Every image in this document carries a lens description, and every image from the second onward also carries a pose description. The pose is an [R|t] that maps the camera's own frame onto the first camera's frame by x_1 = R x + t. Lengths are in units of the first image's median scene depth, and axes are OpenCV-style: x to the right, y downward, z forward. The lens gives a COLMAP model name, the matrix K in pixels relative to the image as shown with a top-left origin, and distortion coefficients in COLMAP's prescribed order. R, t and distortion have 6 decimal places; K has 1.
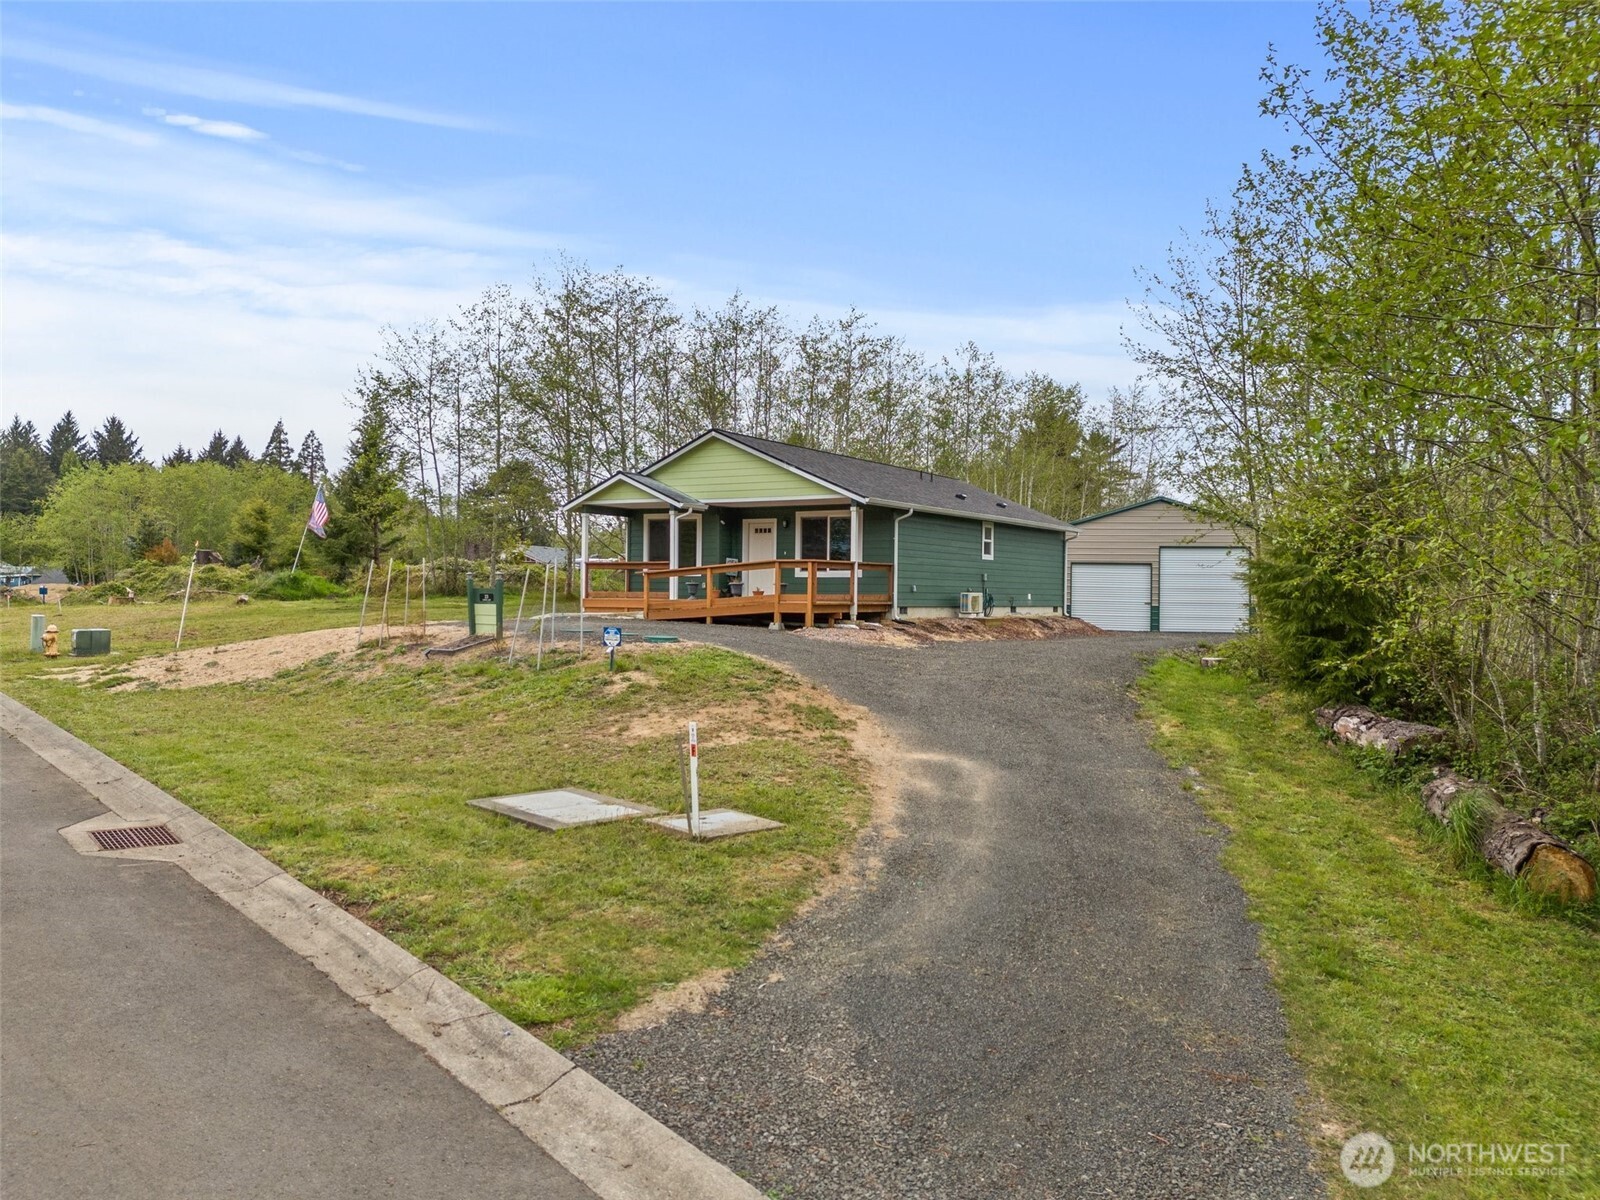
lens RADIAL K [[1157.8, 0, 800.2], [0, 1157.8, 599.9], [0, 0, 1]] dist [0.030493, 0.000284]
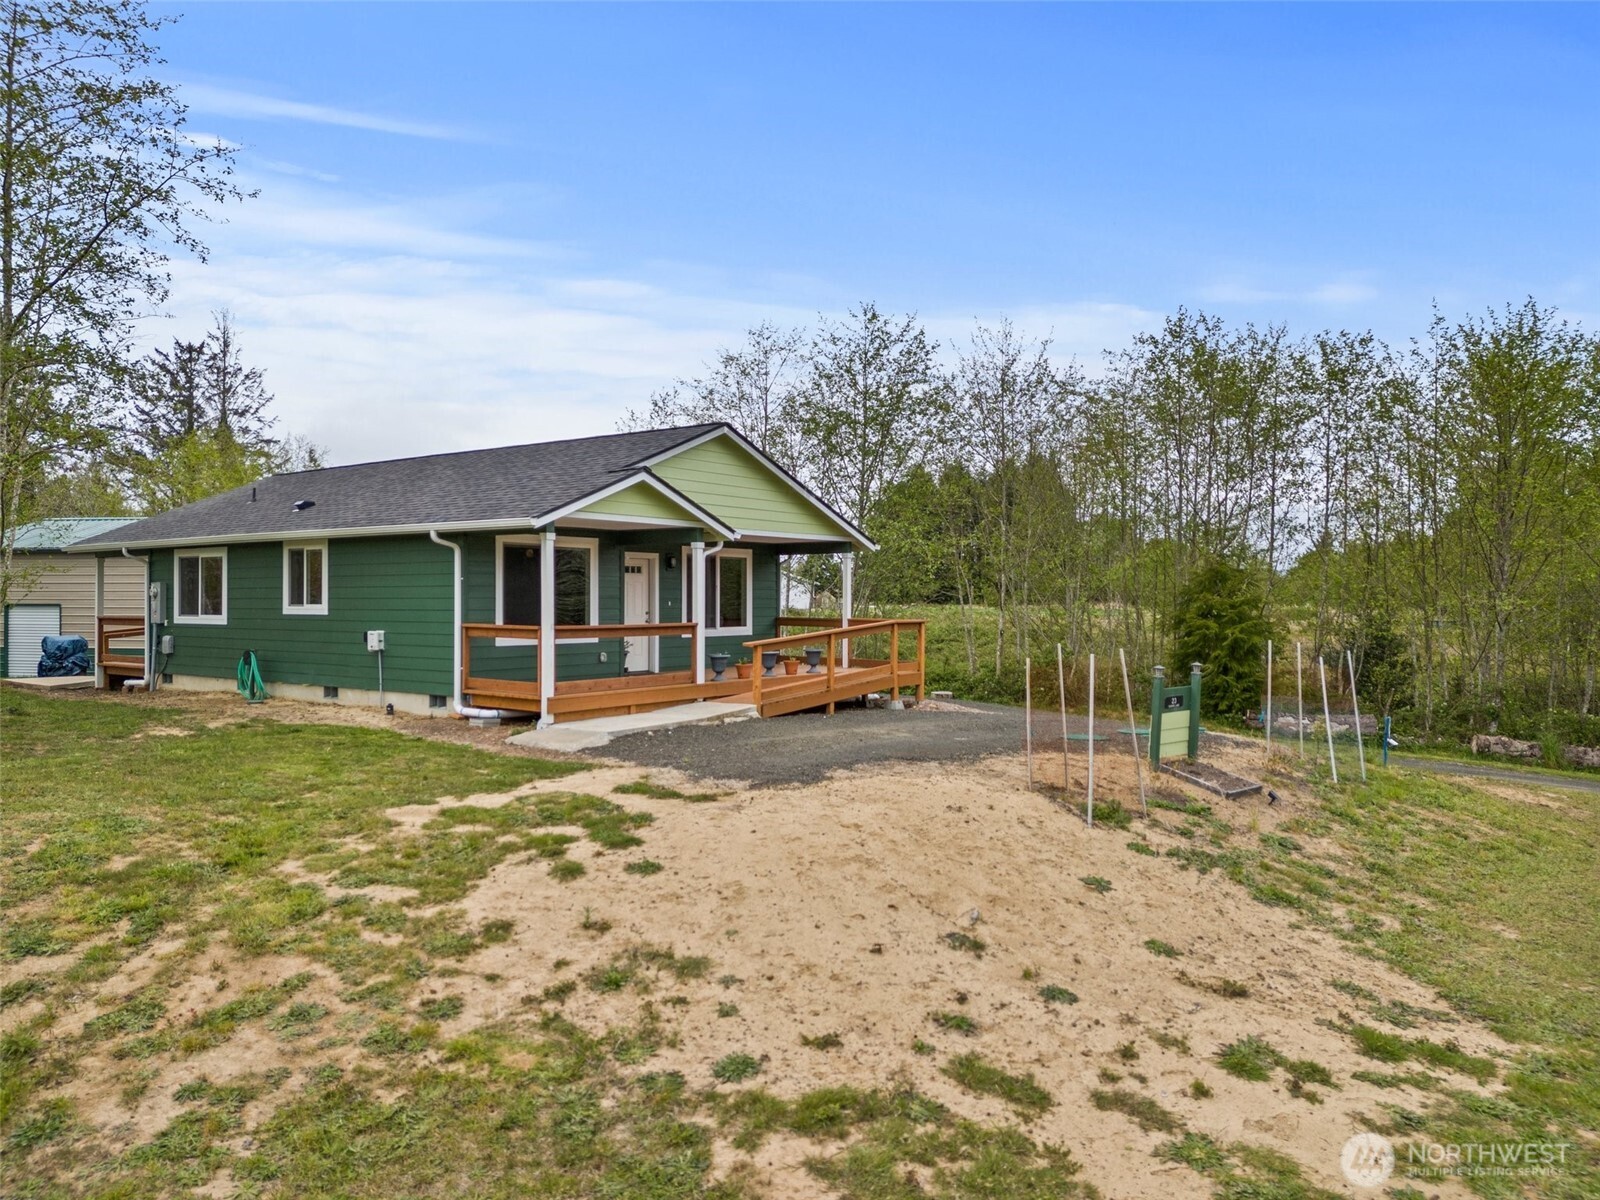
lens RADIAL K [[1157.8, 0, 798.8], [0, 1157.8, 594.9], [0, 0, 1]] dist [0.030493, 0.000284]
pose [[0.129035, -0.005311, 0.991626, -0.702315], [0.012400, 0.999916, 0.003742, -0.048000], [-0.991563, 0.011814, 0.129090, 0.838209]]
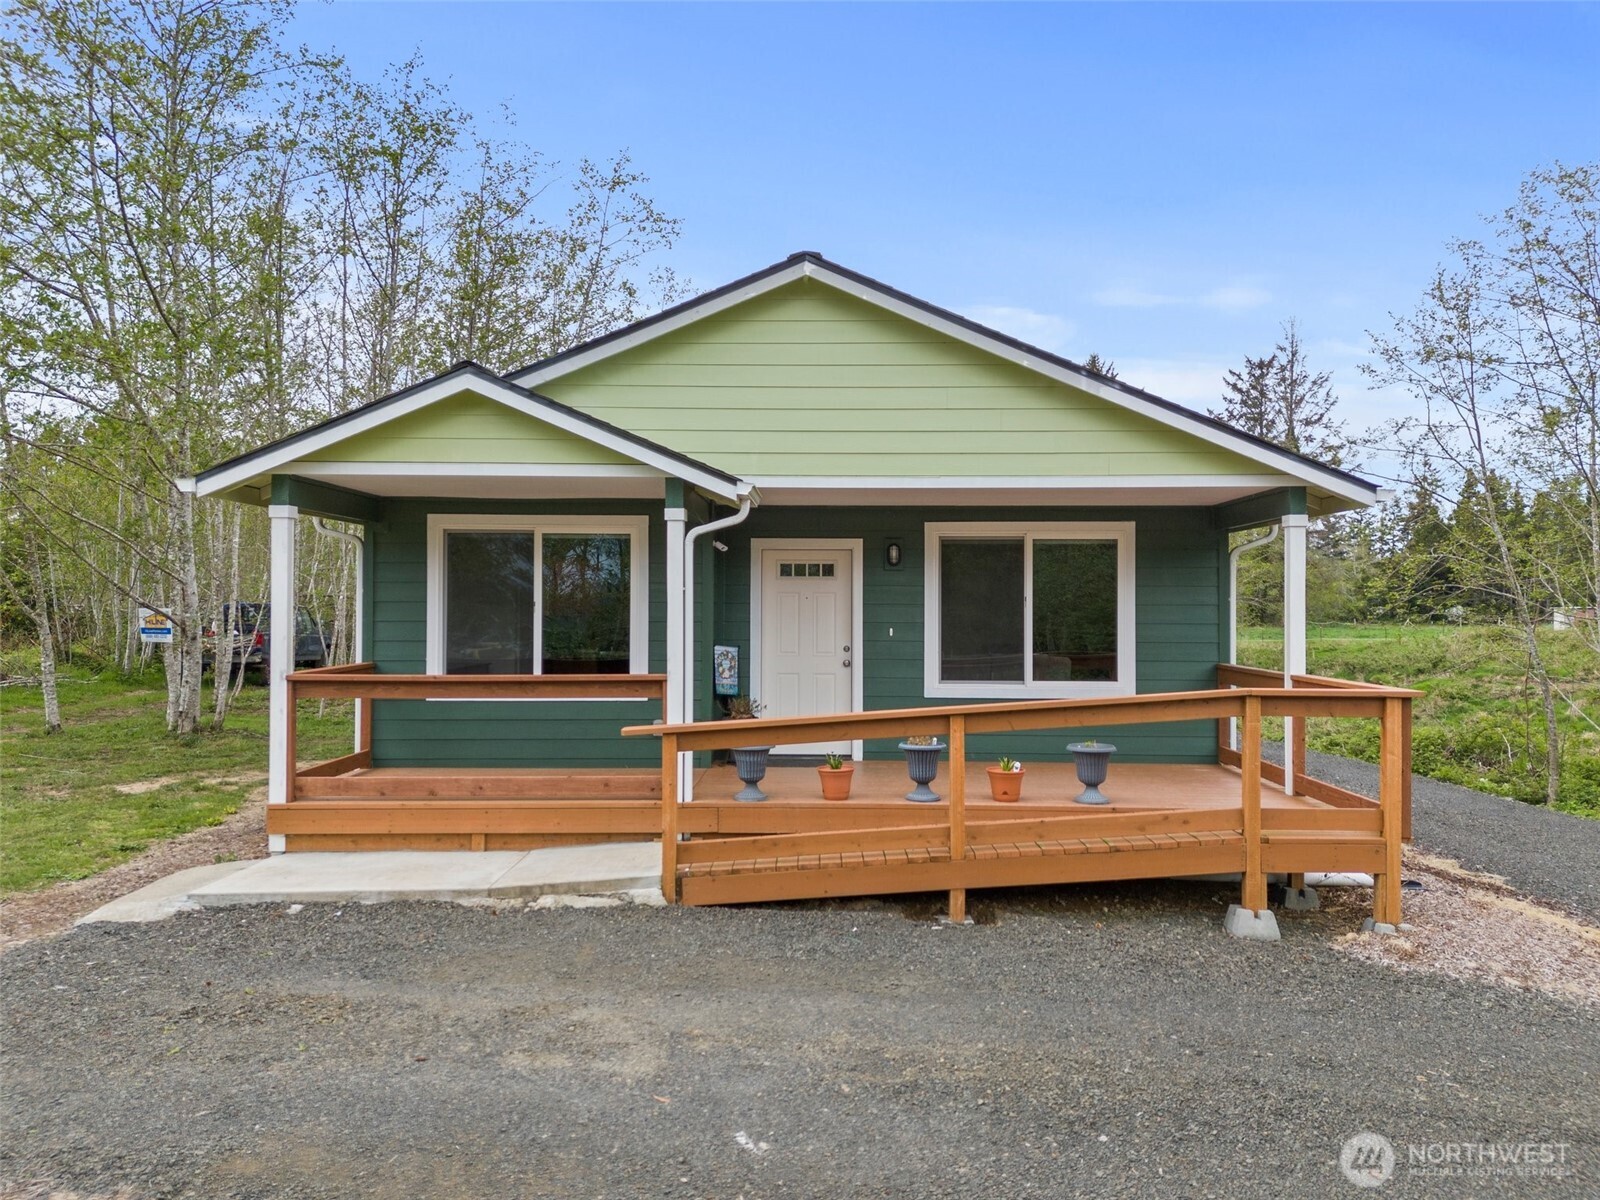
lens RADIAL K [[1157.8, 0, 801.7], [0, 1157.8, 605.7], [0, 0, 1]] dist [0.030493, 0.000284]
pose [[0.864301, -0.004500, 0.502954, -0.225564], [0.011131, 0.999886, -0.010182, -0.046149], [-0.502851, 0.014399, 0.864253, 0.699463]]
